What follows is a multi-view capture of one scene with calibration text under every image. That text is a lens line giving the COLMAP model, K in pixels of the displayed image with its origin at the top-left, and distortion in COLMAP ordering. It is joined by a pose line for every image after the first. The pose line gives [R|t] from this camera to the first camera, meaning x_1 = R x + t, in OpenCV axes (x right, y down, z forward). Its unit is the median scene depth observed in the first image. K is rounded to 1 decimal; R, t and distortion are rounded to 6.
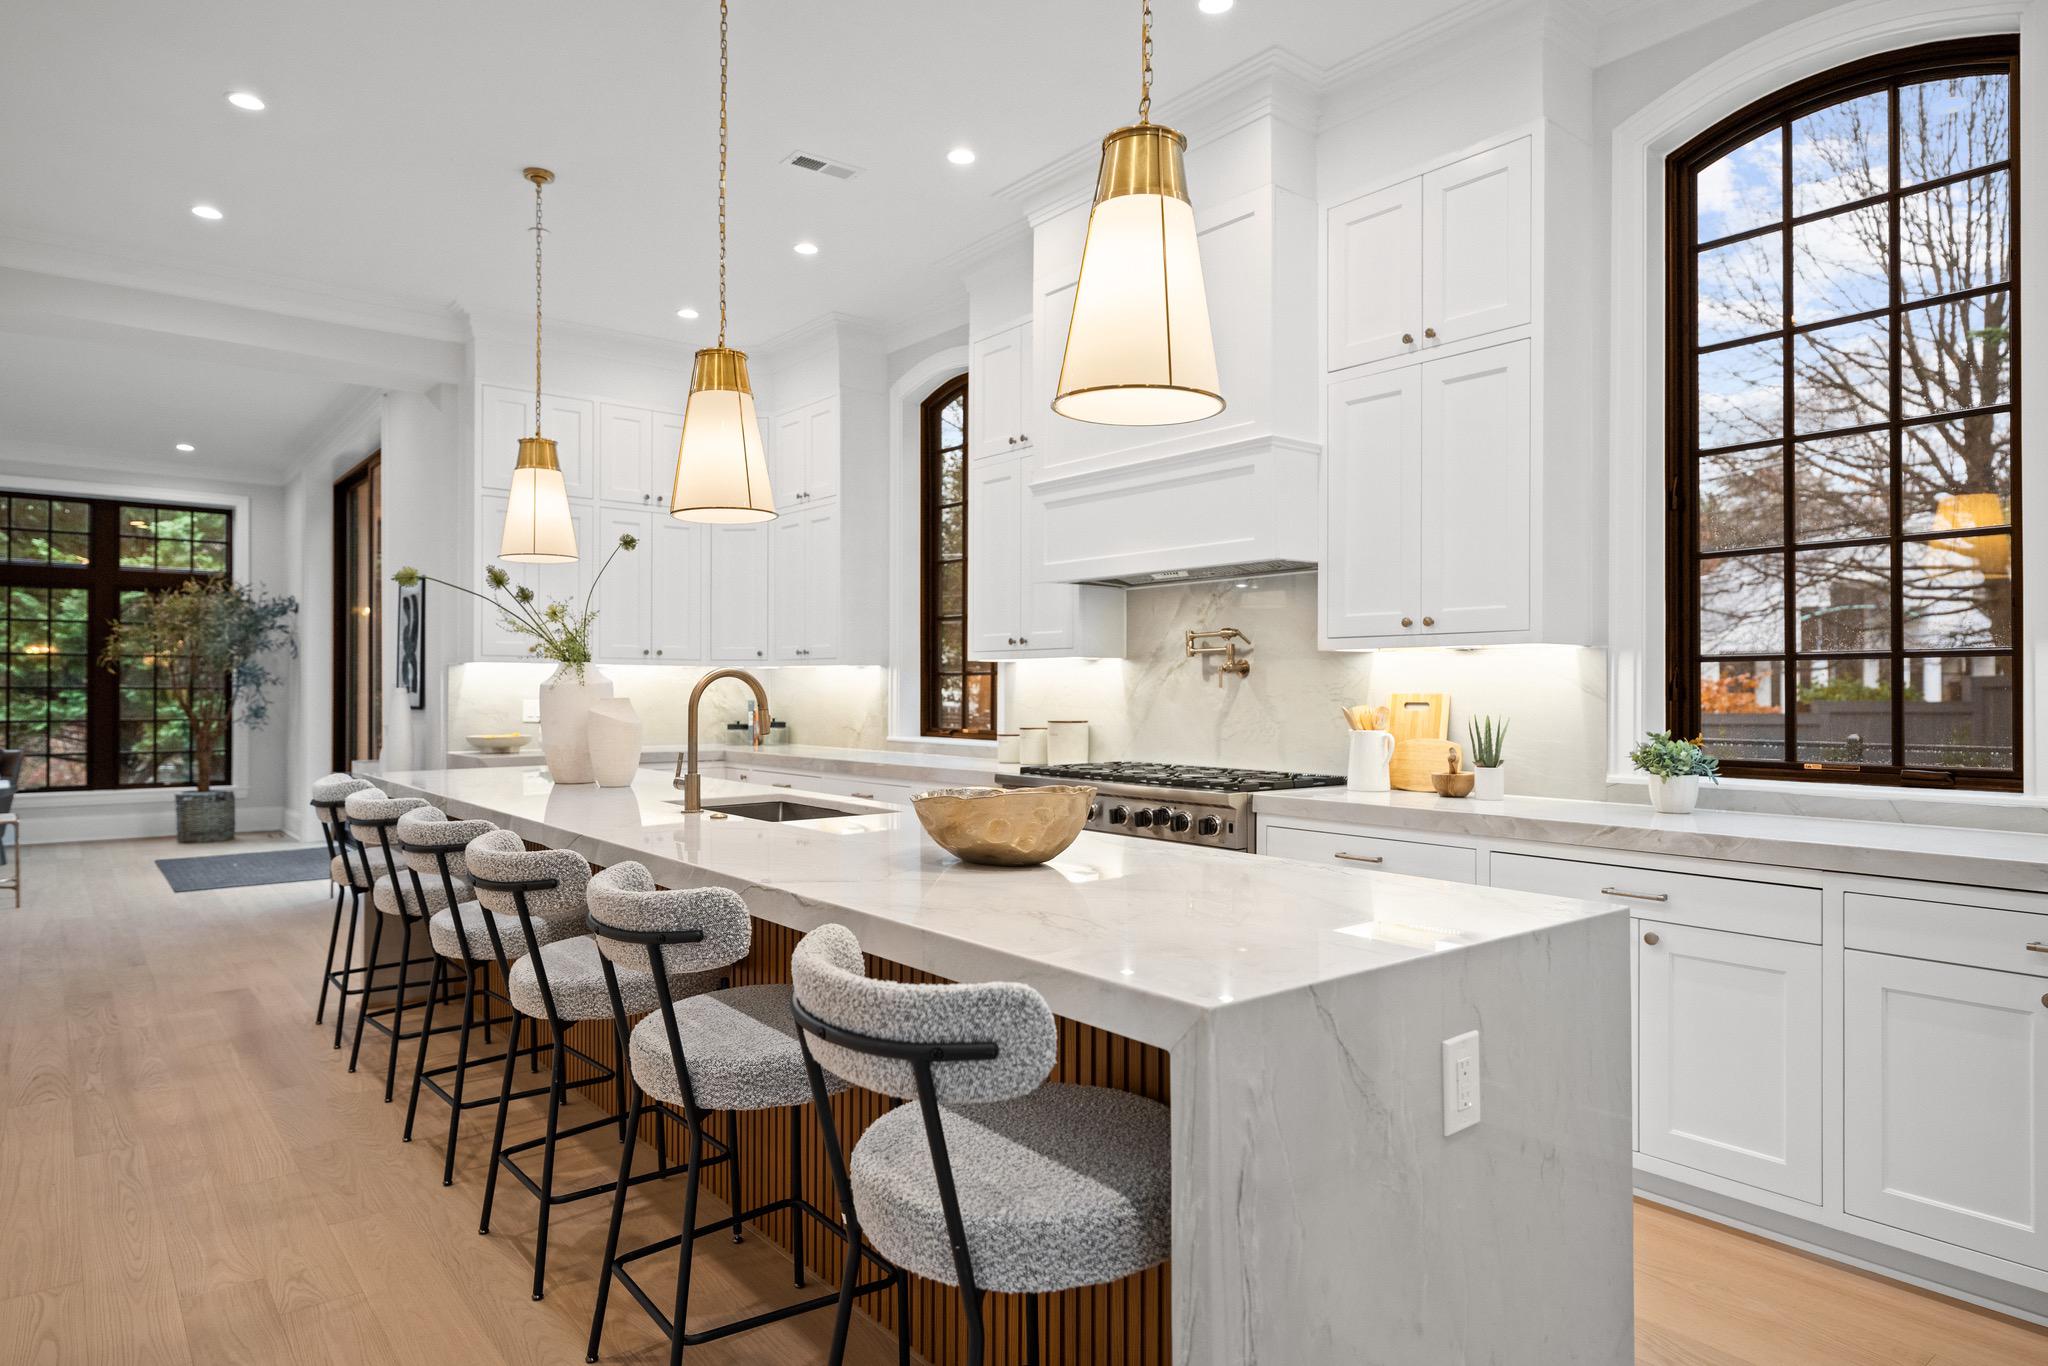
lens RADIAL K [[1224.8, 0, 1024.0], [0, 1224.8, 683.0], [0, 0, 1]] dist [0.003183, -0.014372]
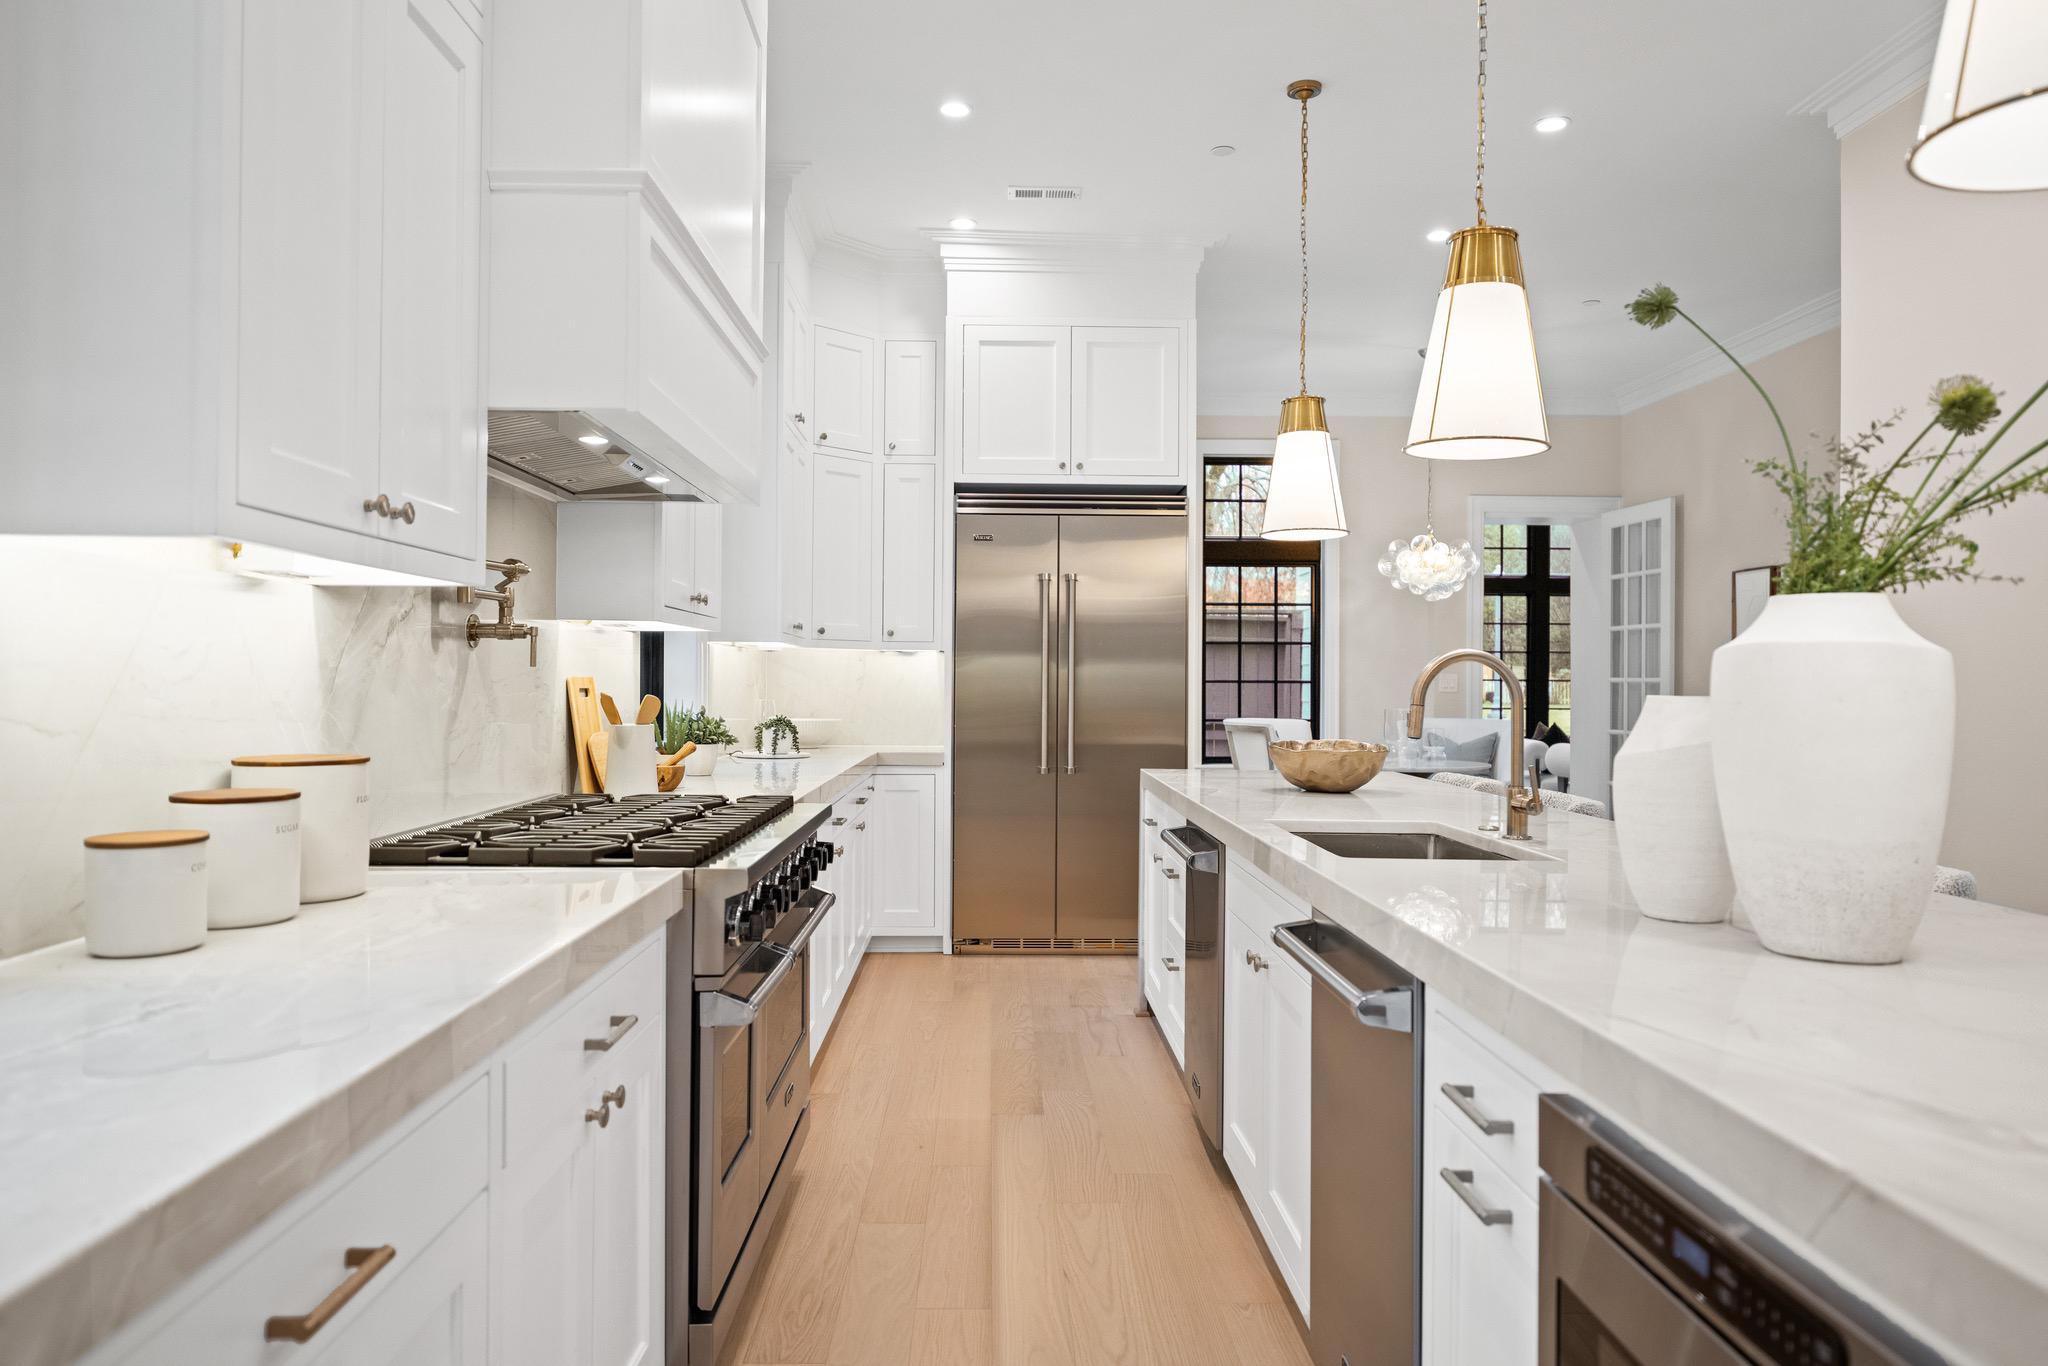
lens RADIAL K [[1378.0, 0, 1019.0], [0, 1378.0, 674.2], [0, 0, 1]] dist [-0.010130, -0.003378]
pose [[-0.794578, -0.008292, 0.607106, -0.377589], [-0.017203, 0.999813, -0.008859, 0.008524], [-0.606919, -0.017483, -0.794572, 1.293710]]
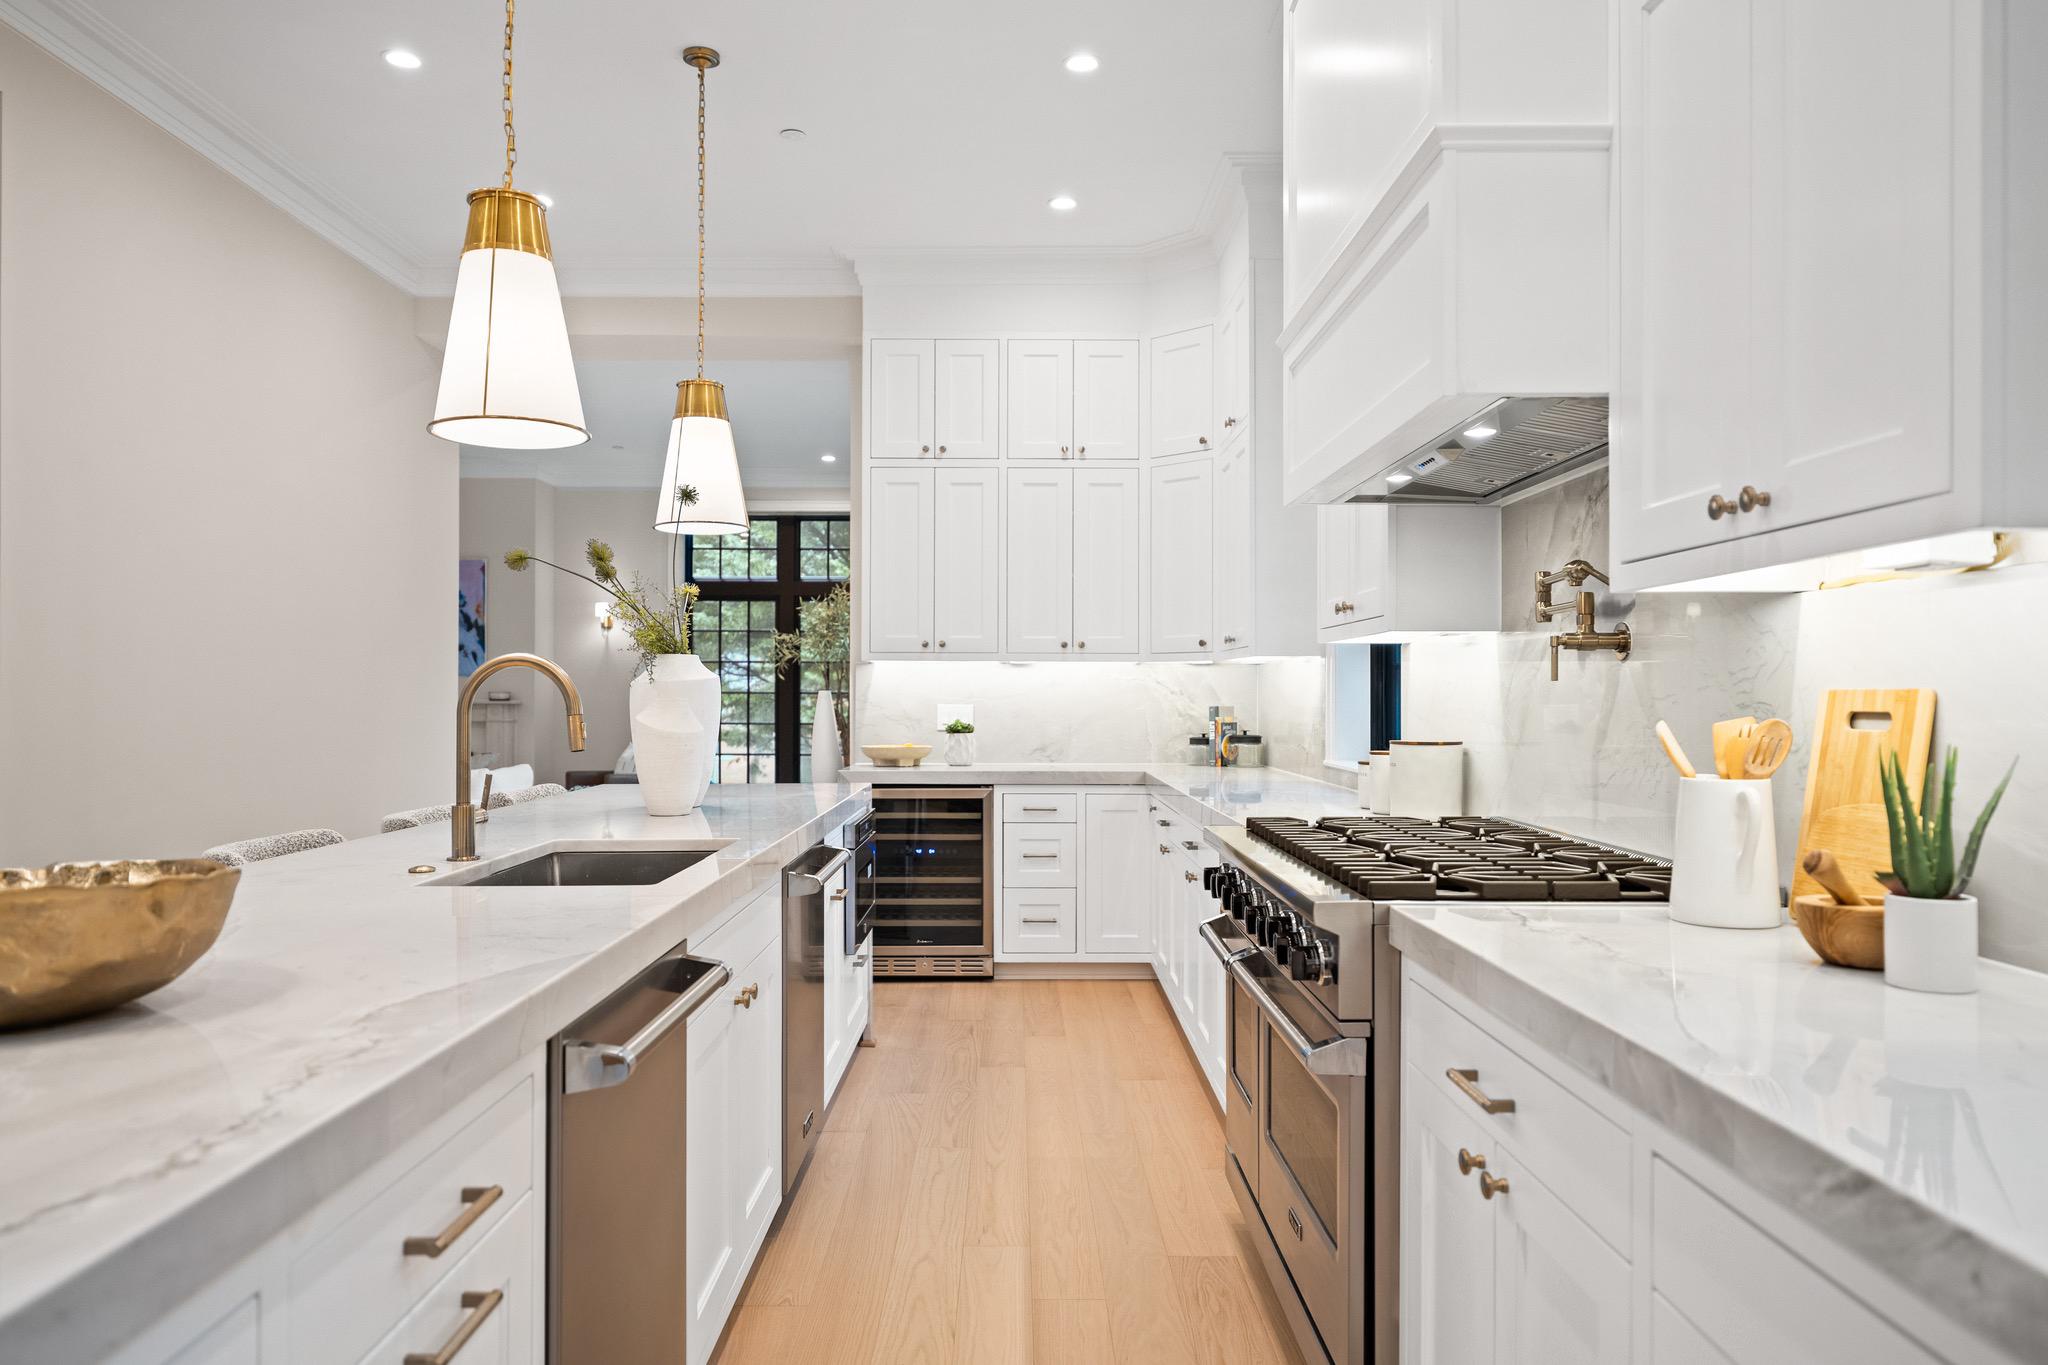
lens RADIAL K [[1378.0, 0, 1019.0], [0, 1378.0, 673.7], [0, 0, 1]] dist [-0.010130, -0.003378]
pose [[0.785090, -0.009959, -0.619302, 0.317686], [0.002493, 0.999913, -0.012919, 0.007406], [0.619377, 0.008599, 0.785046, 0.403065]]
